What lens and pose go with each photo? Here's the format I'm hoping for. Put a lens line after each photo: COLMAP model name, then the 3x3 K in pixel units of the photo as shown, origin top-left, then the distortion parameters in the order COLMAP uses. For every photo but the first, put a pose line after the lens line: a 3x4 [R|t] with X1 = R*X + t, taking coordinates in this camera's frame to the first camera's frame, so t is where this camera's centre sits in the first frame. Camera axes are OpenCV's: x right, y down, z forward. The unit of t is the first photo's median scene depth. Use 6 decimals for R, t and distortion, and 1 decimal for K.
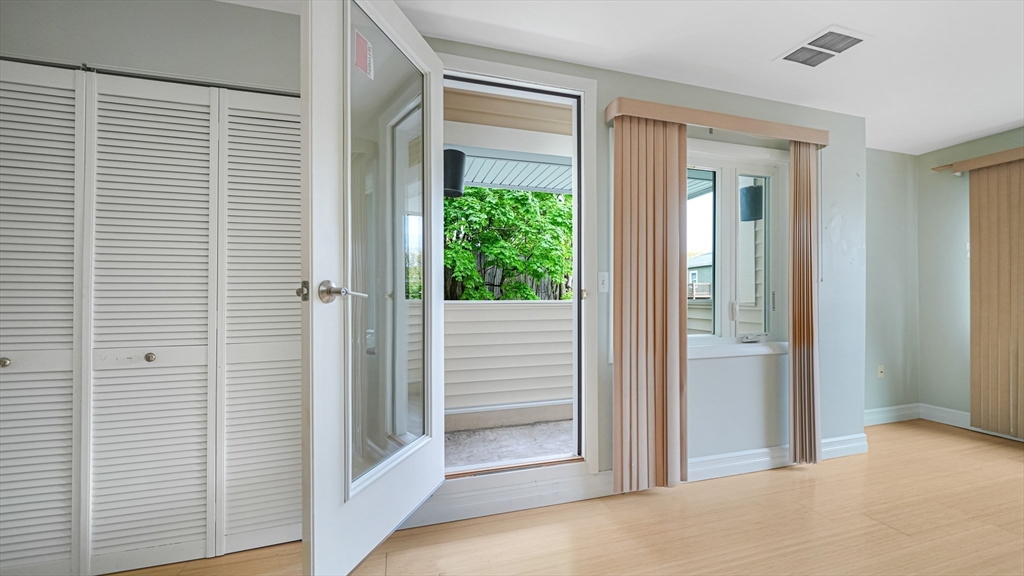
lens RADIAL K [[374.7, 0, 514.9], [0, 374.7, 294.8], [0, 0, 1]] dist [-0.001711, -0.000120]
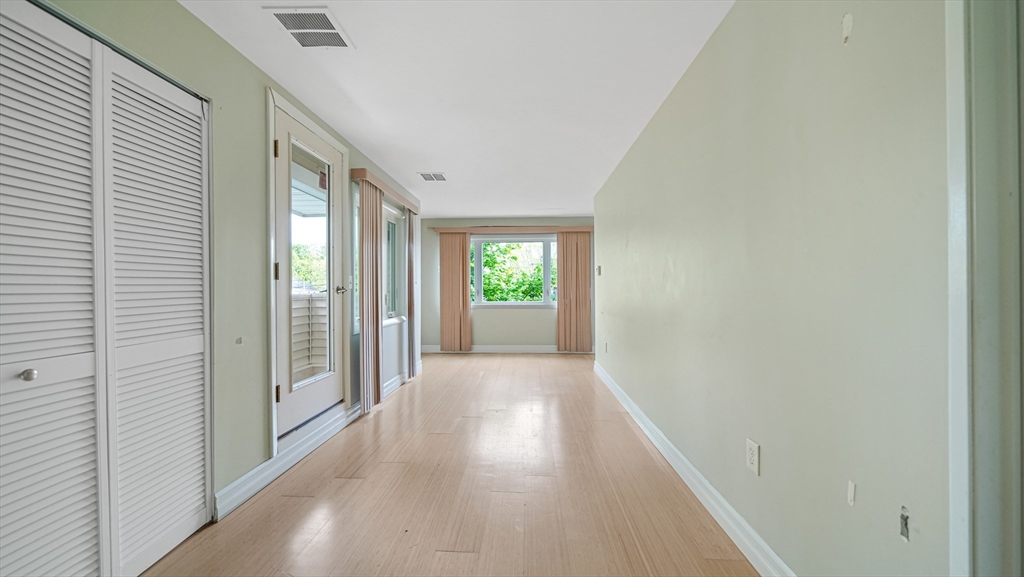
lens RADIAL K [[374.7, 0, 514.9], [0, 374.7, 295.3], [0, 0, 1]] dist [-0.001711, -0.000120]
pose [[0.307859, -0.011683, 0.951360, -0.888878], [-0.003462, 0.999904, 0.013399, -0.002554], [-0.951426, -0.007418, 0.307790, -0.095986]]
